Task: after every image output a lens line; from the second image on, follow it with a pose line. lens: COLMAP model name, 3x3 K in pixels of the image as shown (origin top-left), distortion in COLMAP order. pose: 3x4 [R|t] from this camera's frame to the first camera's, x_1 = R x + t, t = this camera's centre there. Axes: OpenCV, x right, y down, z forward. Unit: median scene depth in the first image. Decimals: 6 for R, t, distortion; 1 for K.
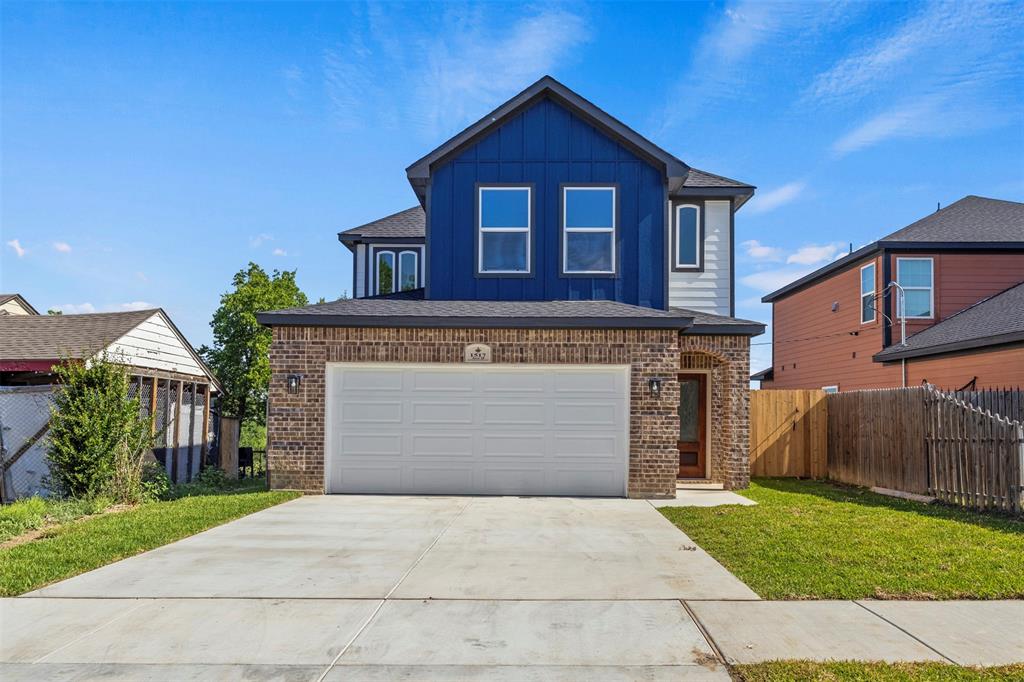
lens RADIAL K [[861.7, 0, 512.0], [0, 861.7, 341.0], [0, 0, 1]] dist [0.004898, 0.000105]
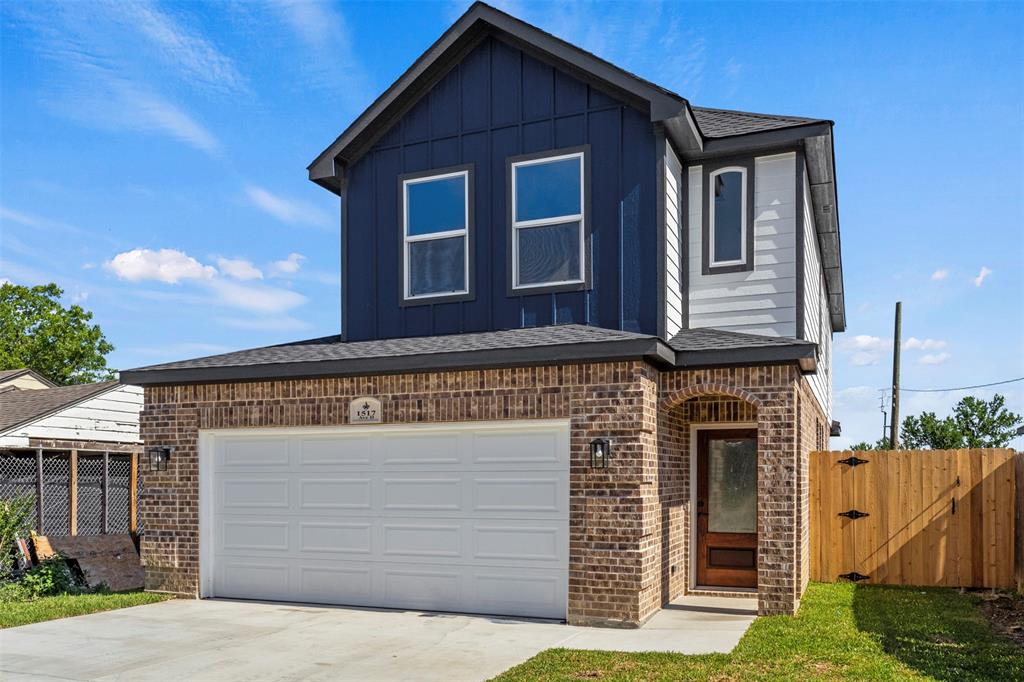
lens RADIAL K [[869.7, 0, 512.1], [0, 869.7, 447.3], [0, 0, 1]] dist [0.002831, -0.001316]
pose [[0.927202, -0.024040, -0.373789, 0.340426], [0.042277, 0.998278, 0.040665, 0.020420], [0.372167, -0.053507, 0.926622, 0.377210]]
